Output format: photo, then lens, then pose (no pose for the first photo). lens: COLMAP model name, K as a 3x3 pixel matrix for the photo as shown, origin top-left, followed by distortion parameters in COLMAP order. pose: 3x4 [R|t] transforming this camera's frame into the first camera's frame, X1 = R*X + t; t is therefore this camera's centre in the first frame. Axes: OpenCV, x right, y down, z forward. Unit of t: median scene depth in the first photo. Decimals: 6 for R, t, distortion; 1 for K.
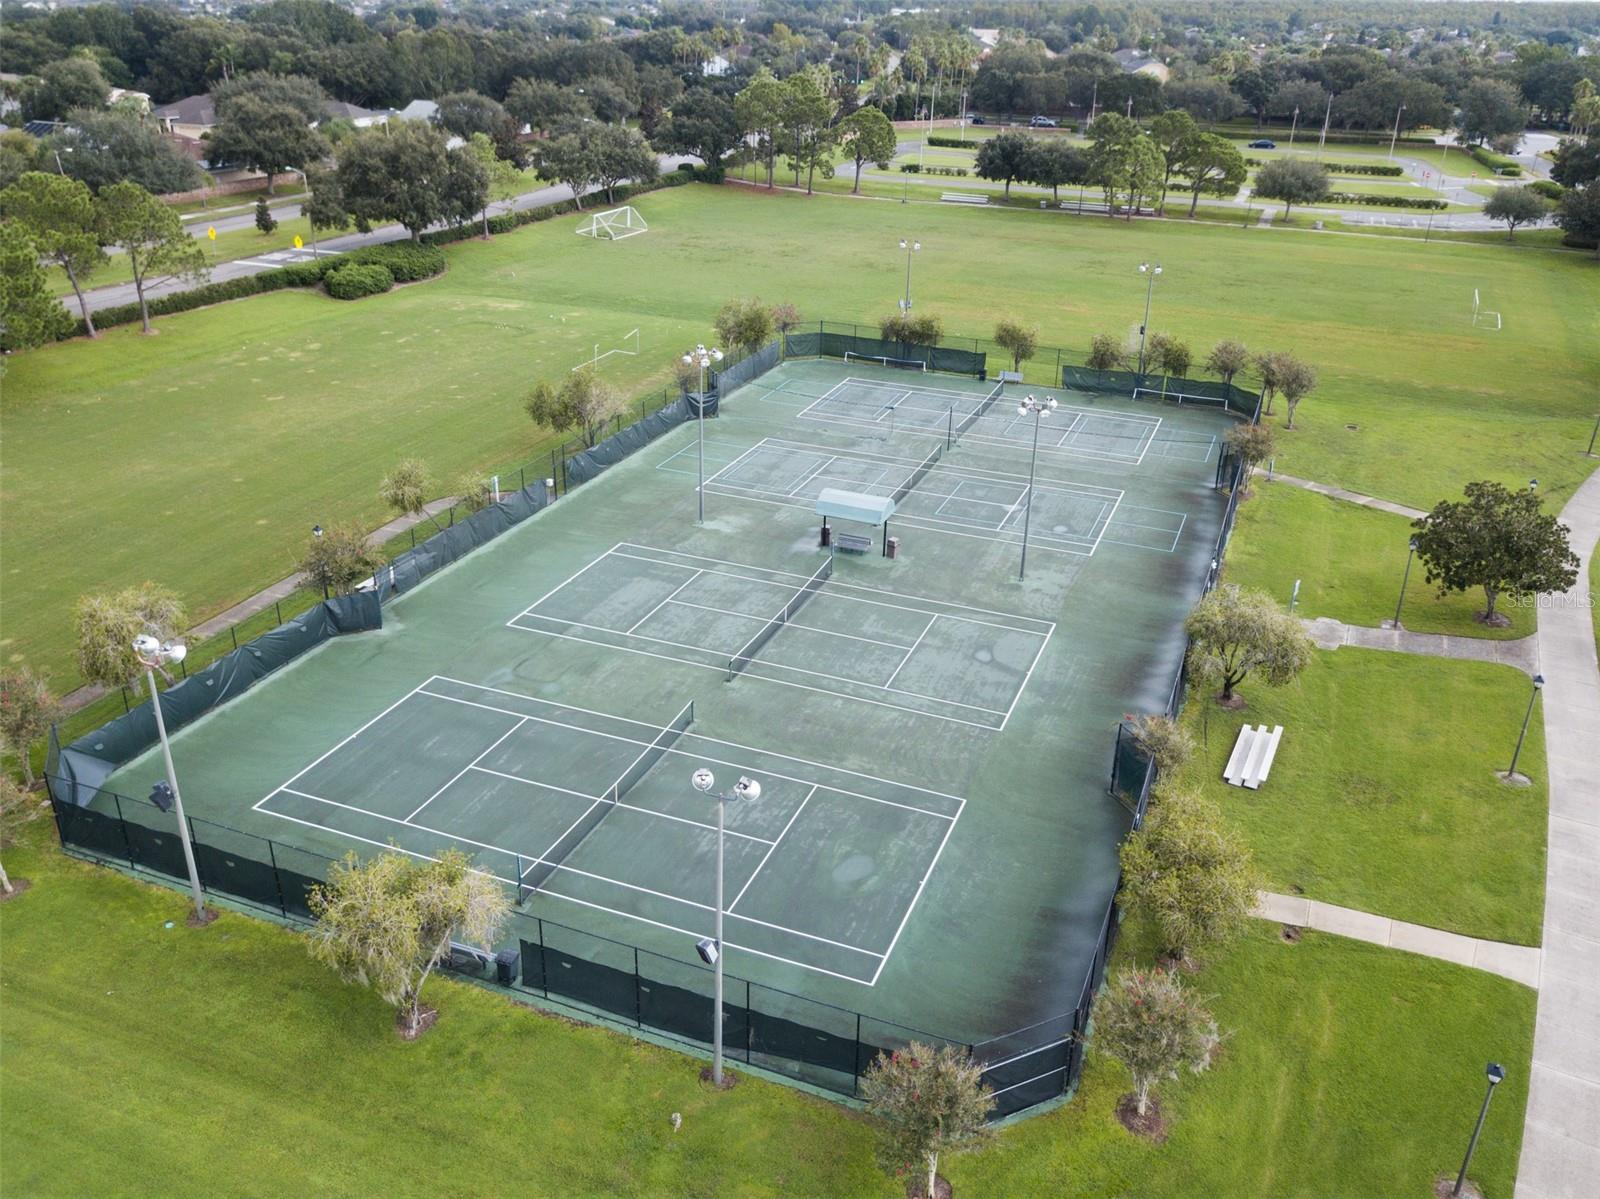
lens RADIAL K [[1255.4, 0, 800.6], [0, 1255.4, 598.7], [0, 0, 1]] dist [0.004474, 0.002563]
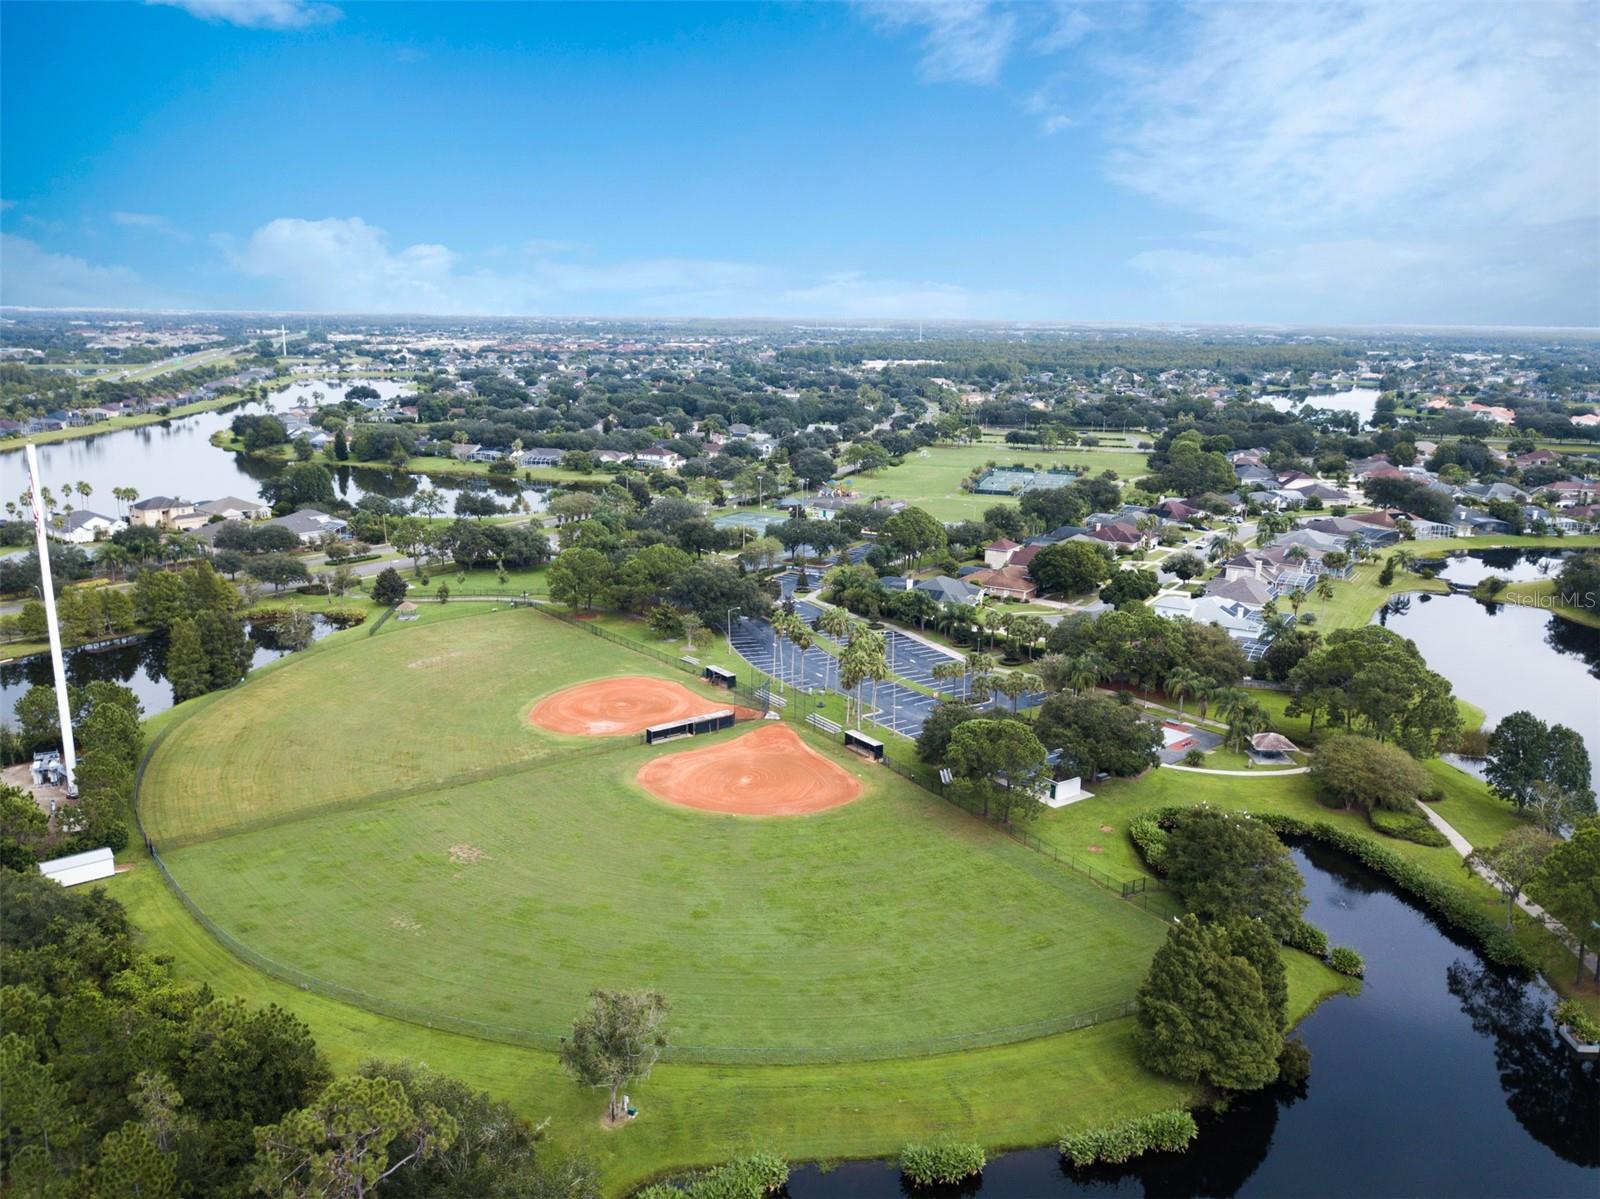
lens RADIAL K [[1255.4, 0, 799.9], [0, 1255.4, 599.5], [0, 0, 1]] dist [0.004474, 0.002563]
pose [[0.995141, -0.028022, 0.094393, -0.699962], [0.047671, 0.975921, -0.212851, 0.737696], [-0.086156, 0.216317, 0.972514, -2.059637]]
